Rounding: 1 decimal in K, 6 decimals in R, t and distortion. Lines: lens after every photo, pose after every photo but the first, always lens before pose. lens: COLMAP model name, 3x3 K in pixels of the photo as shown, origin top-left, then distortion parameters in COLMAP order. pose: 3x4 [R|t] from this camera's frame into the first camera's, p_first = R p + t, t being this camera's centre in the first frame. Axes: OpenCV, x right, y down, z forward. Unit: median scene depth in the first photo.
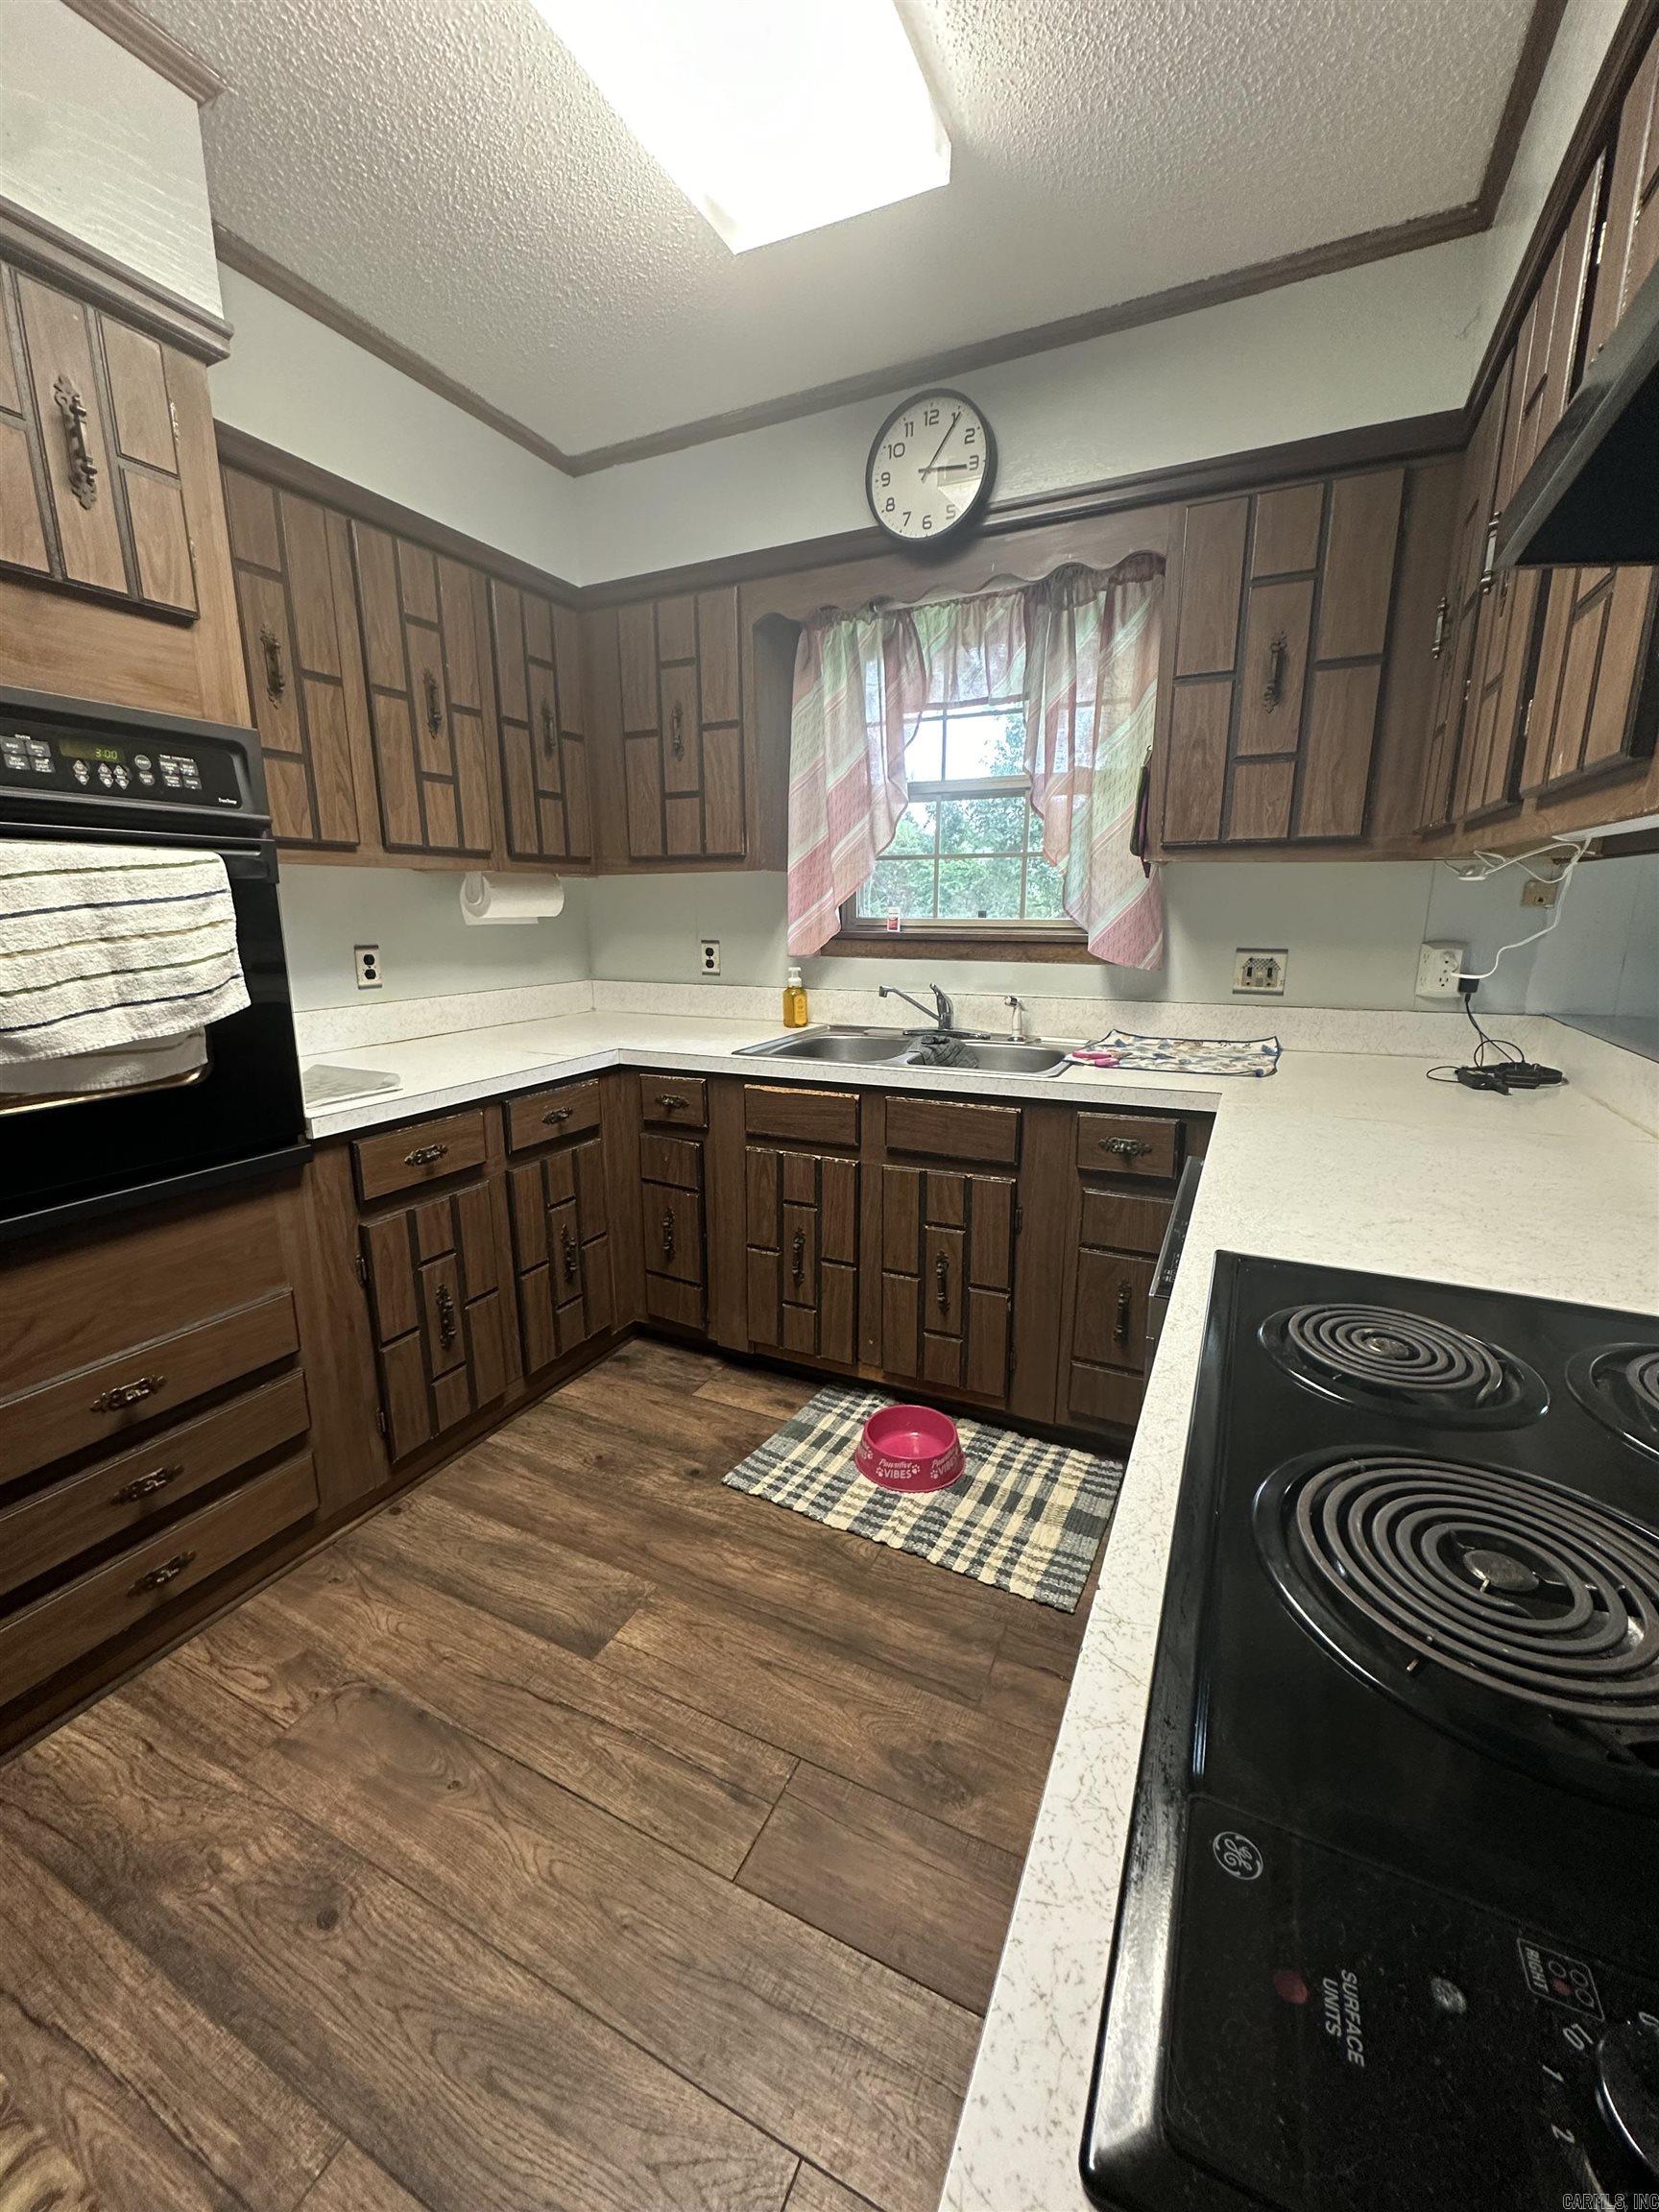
lens RADIAL K [[882.1, 0, 826.6], [0, 882.1, 1103.4], [0, 0, 1]] dist [-0.005598, 0.000109]
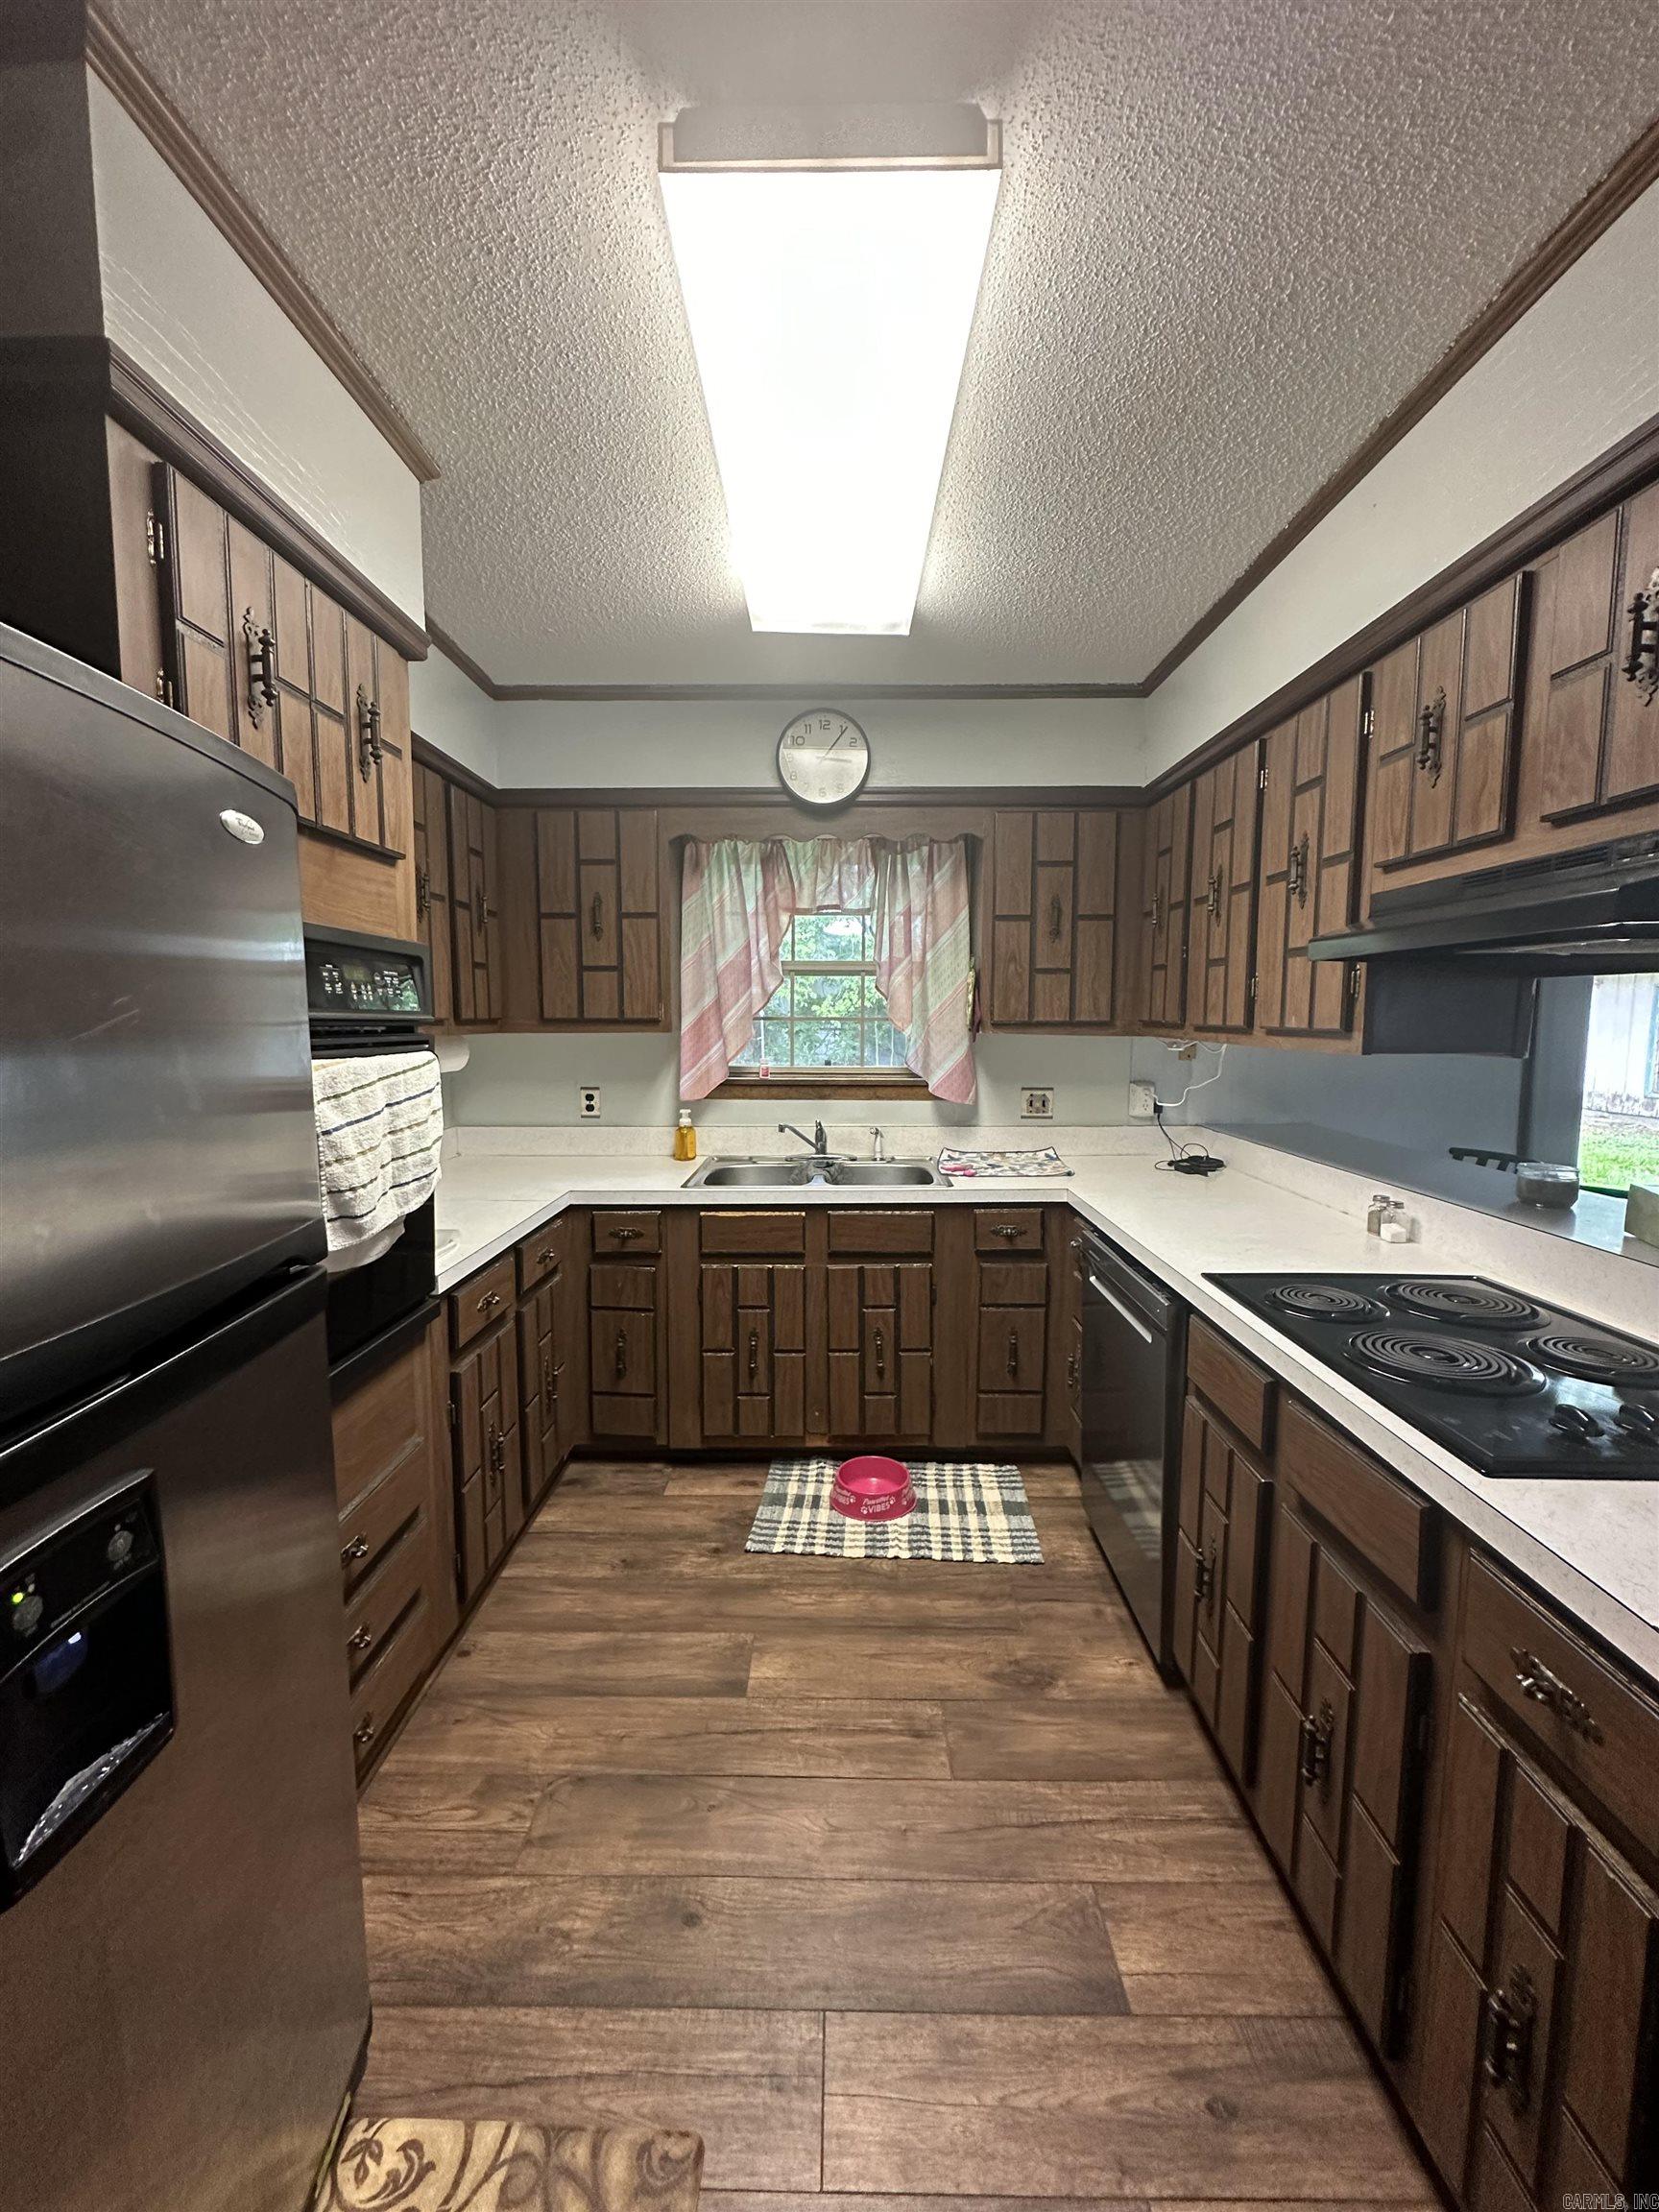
lens RADIAL K [[882.1, 0, 829.1], [0, 882.1, 1101.6], [0, 0, 1]] dist [-0.005598, 0.000109]
pose [[0.905485, -0.036361, 0.422818, -0.478031], [0.089602, 0.990243, -0.106729, -0.029919], [-0.414812, 0.134527, 0.899907, -0.186099]]
